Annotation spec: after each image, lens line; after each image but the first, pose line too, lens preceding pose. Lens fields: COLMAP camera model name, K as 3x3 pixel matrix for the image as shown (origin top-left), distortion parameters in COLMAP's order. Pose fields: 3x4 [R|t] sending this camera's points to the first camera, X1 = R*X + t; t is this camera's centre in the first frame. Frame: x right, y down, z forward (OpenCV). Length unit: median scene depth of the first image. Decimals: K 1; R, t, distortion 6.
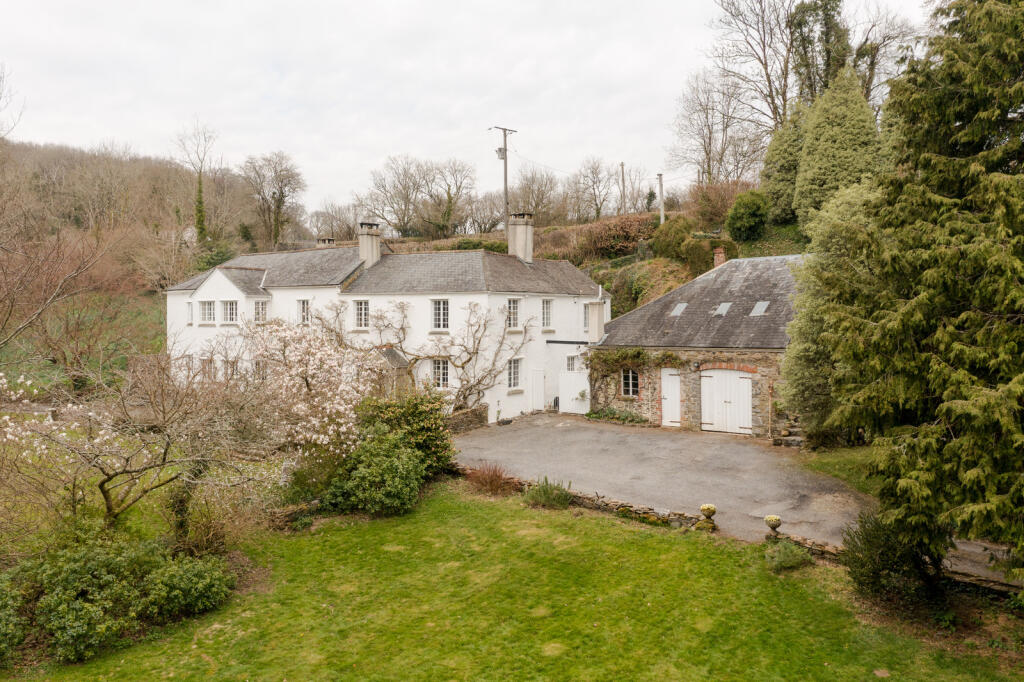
lens RADIAL K [[816.3, 0, 511.7], [0, 816.3, 381.4], [0, 0, 1]] dist [0.014040, 0.008447]
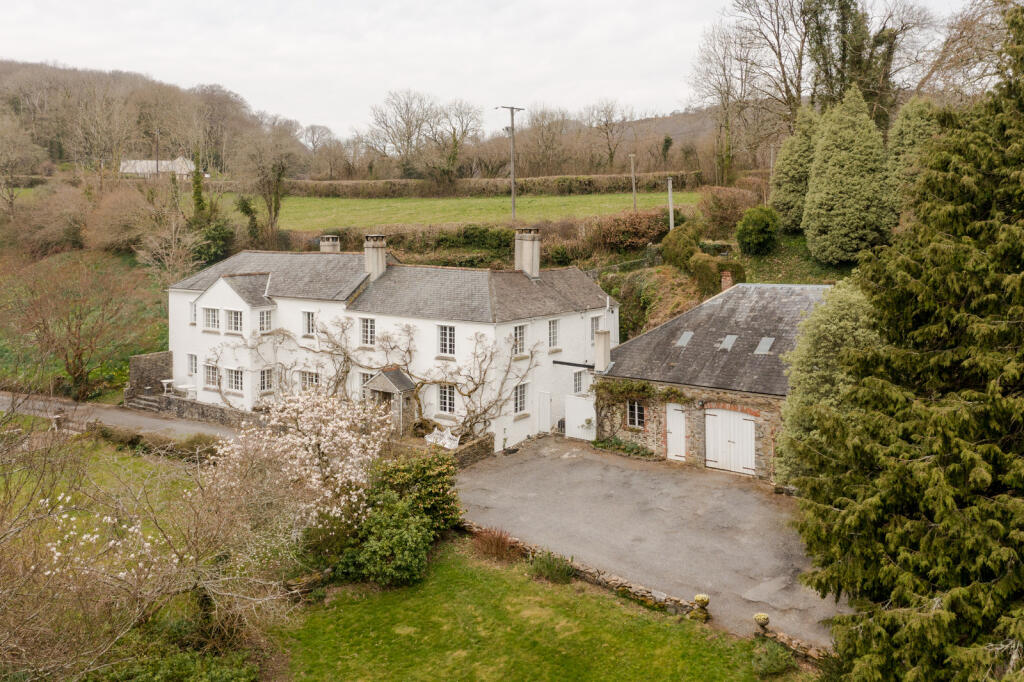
lens RADIAL K [[862.1, 0, 512.0], [0, 862.1, 341.0], [0, 0, 1]] dist [-0.001416, 0.047269]
pose [[0.999956, 0.000968, -0.009283, 0.002675], [-0.000843, 0.999909, 0.013465, -0.101488], [0.009295, -0.013457, 0.999866, -0.059030]]
